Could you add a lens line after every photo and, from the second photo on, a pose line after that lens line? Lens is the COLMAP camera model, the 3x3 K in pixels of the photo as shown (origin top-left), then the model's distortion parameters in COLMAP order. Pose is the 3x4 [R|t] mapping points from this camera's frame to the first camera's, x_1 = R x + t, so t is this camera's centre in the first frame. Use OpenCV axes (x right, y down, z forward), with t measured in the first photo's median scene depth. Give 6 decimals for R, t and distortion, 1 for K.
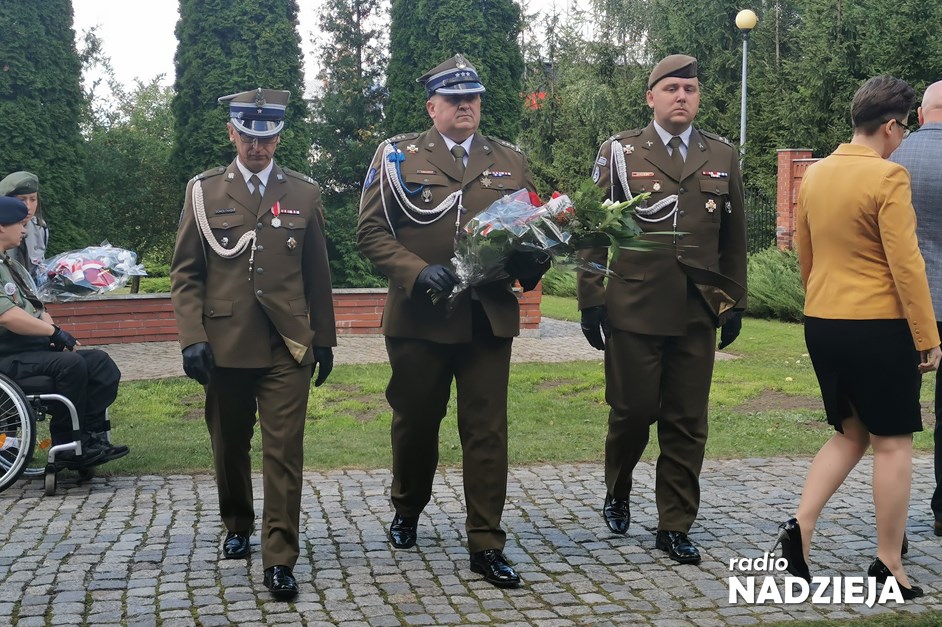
lens RADIAL K [[1513.6, 0, 471.0], [0, 1513.6, 313.5], [0, 0, 1]] dist [0.043652, 0.091089]
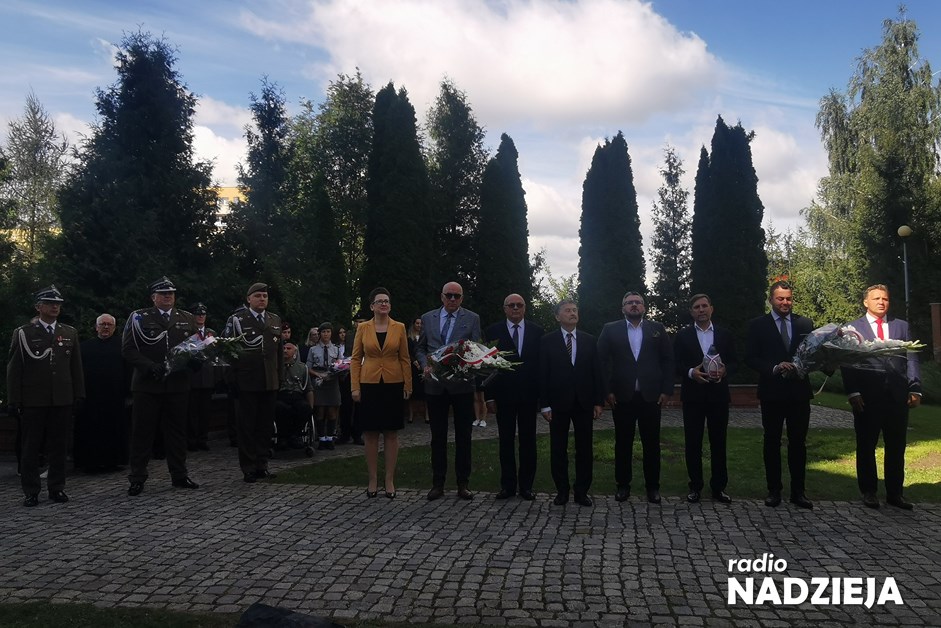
lens RADIAL K [[747.7, 0, 470.4], [0, 747.7, 278.9], [0, 0, 1]] dist [-0.074782, 0.095381]
pose [[0.935252, -0.036375, -0.352108, 0.031475], [-0.016745, 0.989046, -0.146652, -0.015287], [0.353586, 0.143053, 0.924399, 0.133014]]
